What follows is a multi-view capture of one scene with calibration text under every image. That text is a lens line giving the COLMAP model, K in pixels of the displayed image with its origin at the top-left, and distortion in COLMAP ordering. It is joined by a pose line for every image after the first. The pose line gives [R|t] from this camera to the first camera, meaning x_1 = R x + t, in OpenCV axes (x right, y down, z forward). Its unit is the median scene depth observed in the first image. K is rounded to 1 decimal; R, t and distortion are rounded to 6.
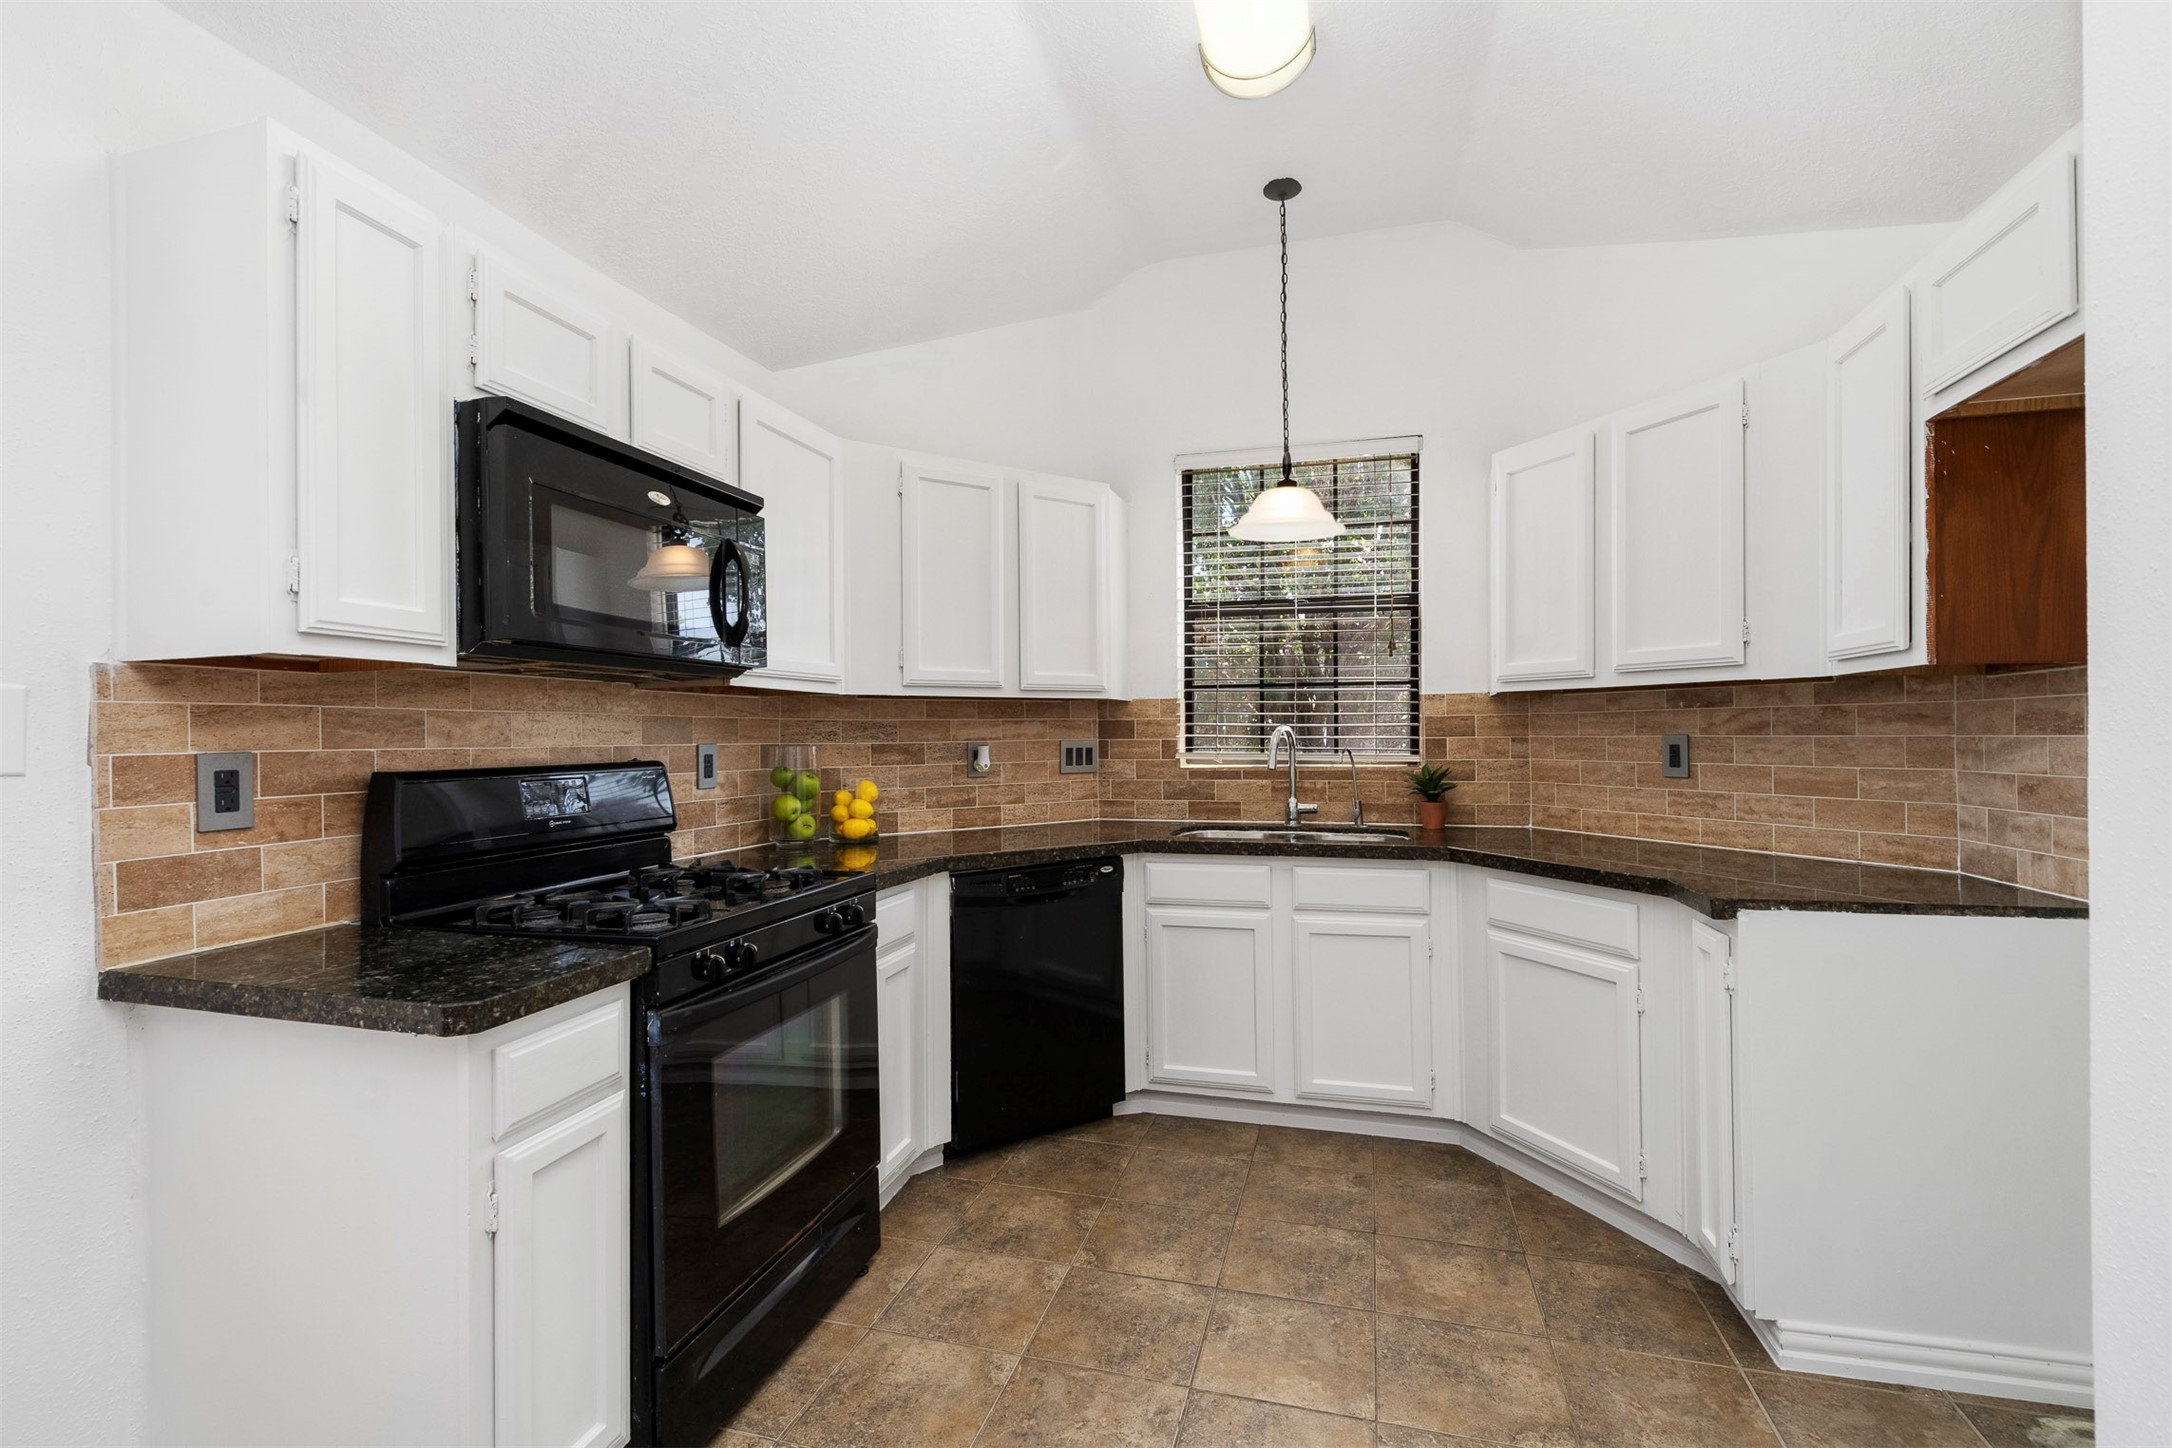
lens RADIAL K [[980.3, 0, 1077.0], [0, 980.3, 724.6], [0, 0, 1]] dist [-0.003134, 0.000399]
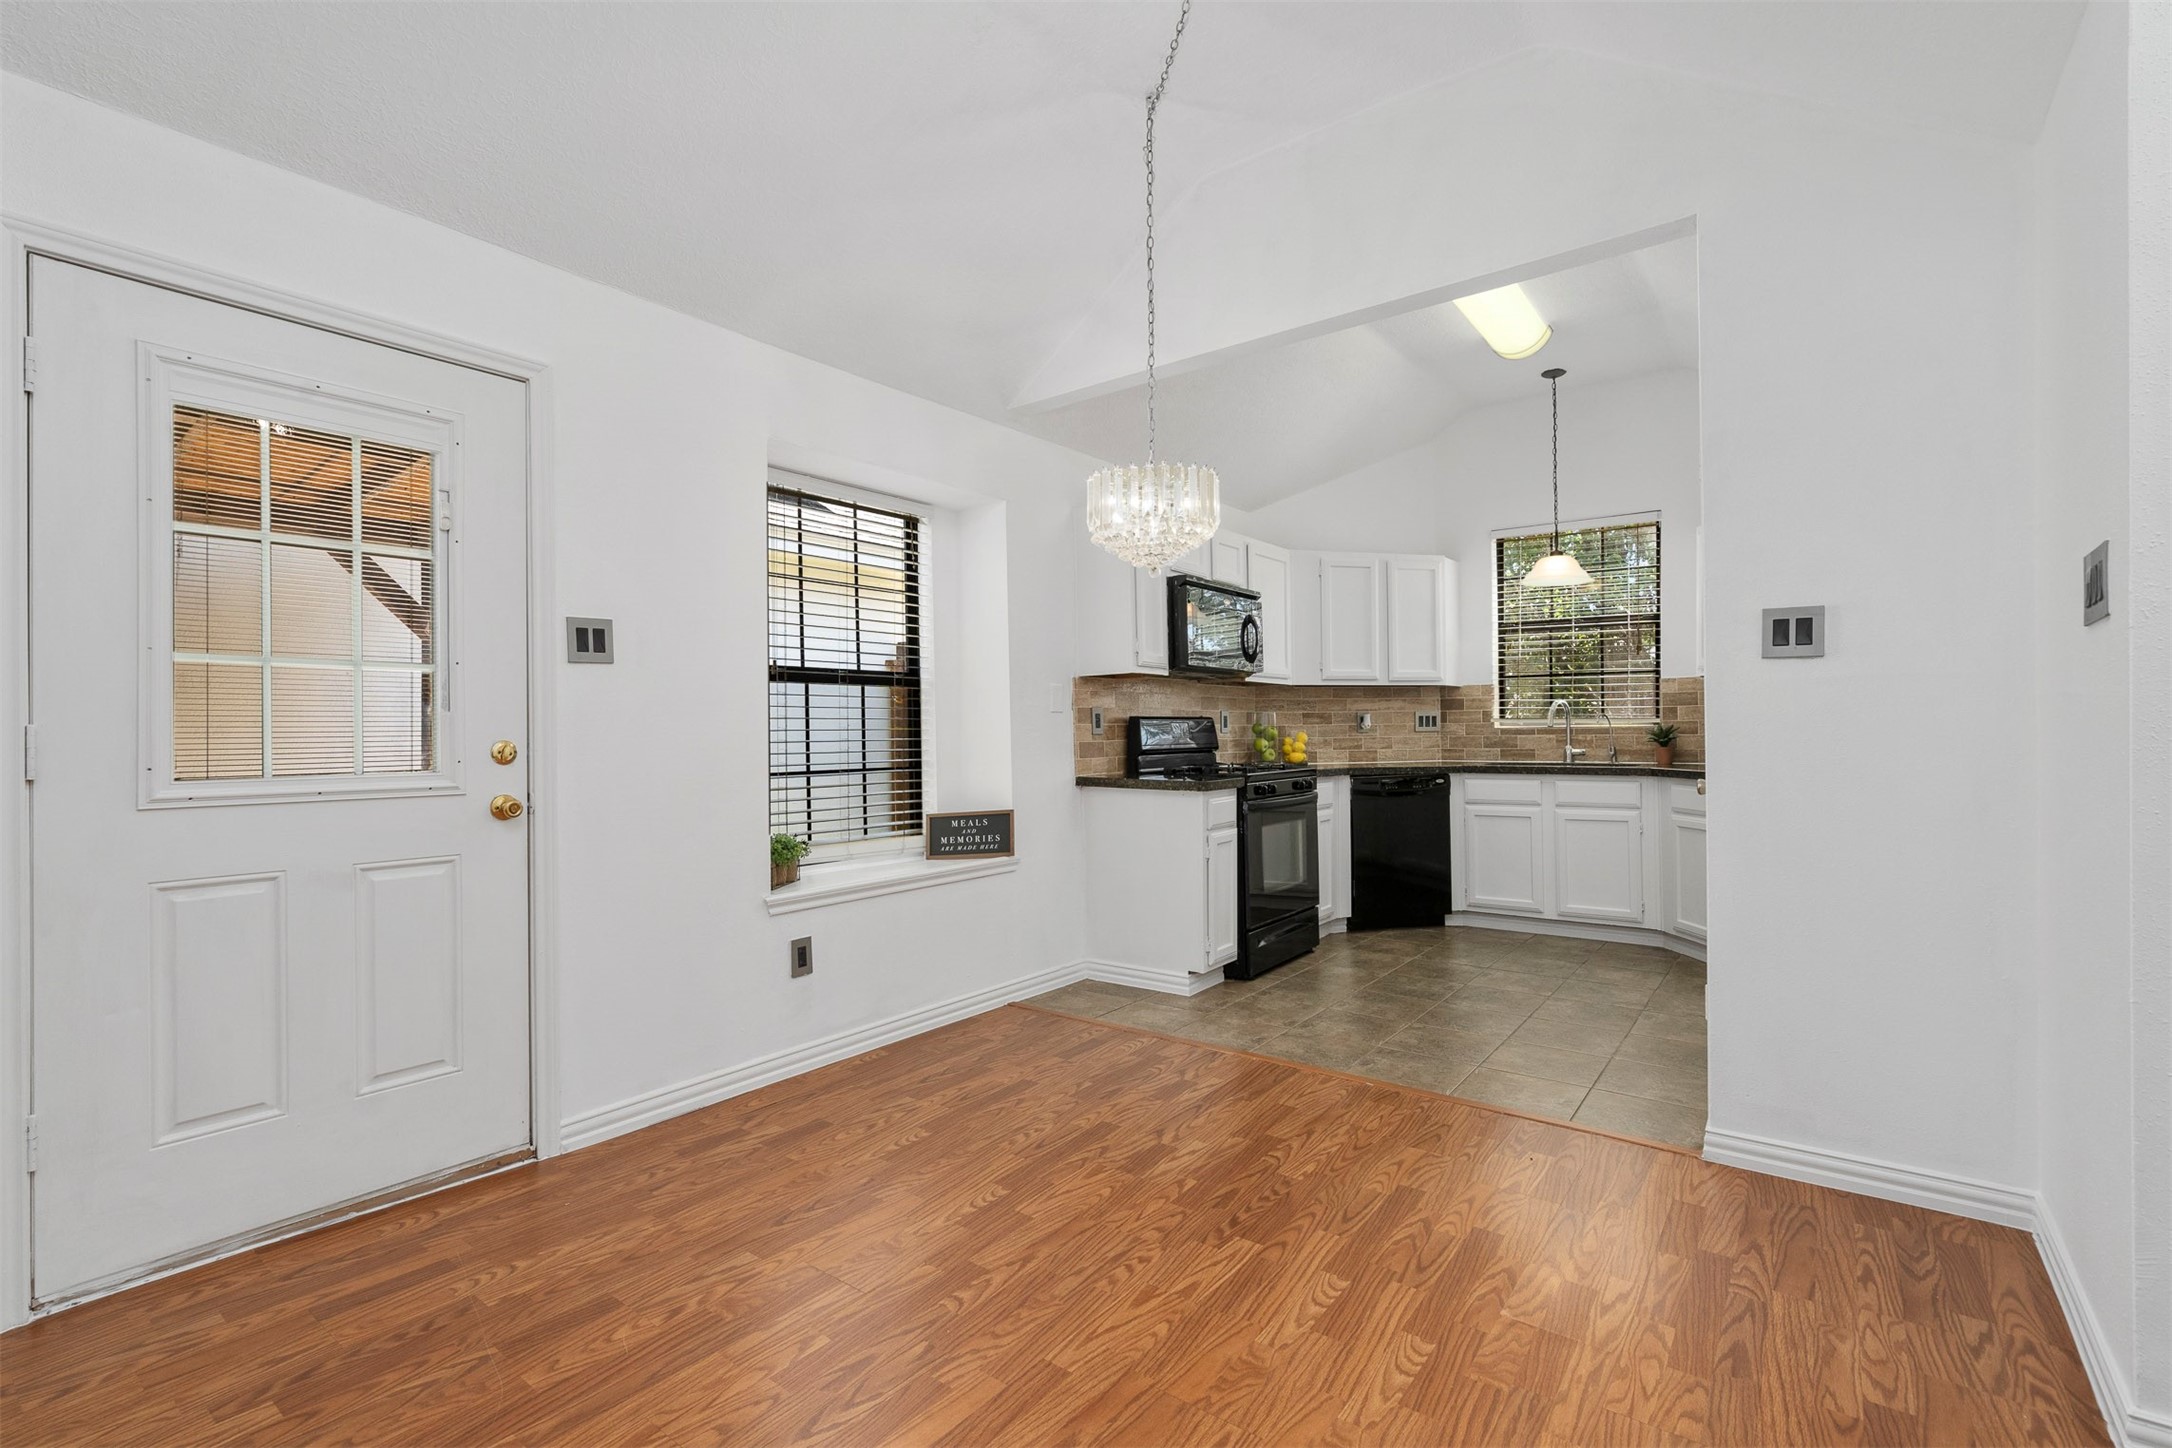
lens RADIAL K [[980.3, 0, 1077.0], [0, 980.3, 724.6], [0, 0, 1]] dist [-0.003134, 0.000399]
pose [[0.930551, -0.003788, -0.366142, 0.061239], [0.005390, 0.999980, 0.003354, 0.031857], [0.366122, -0.005095, 0.930553, -0.789654]]
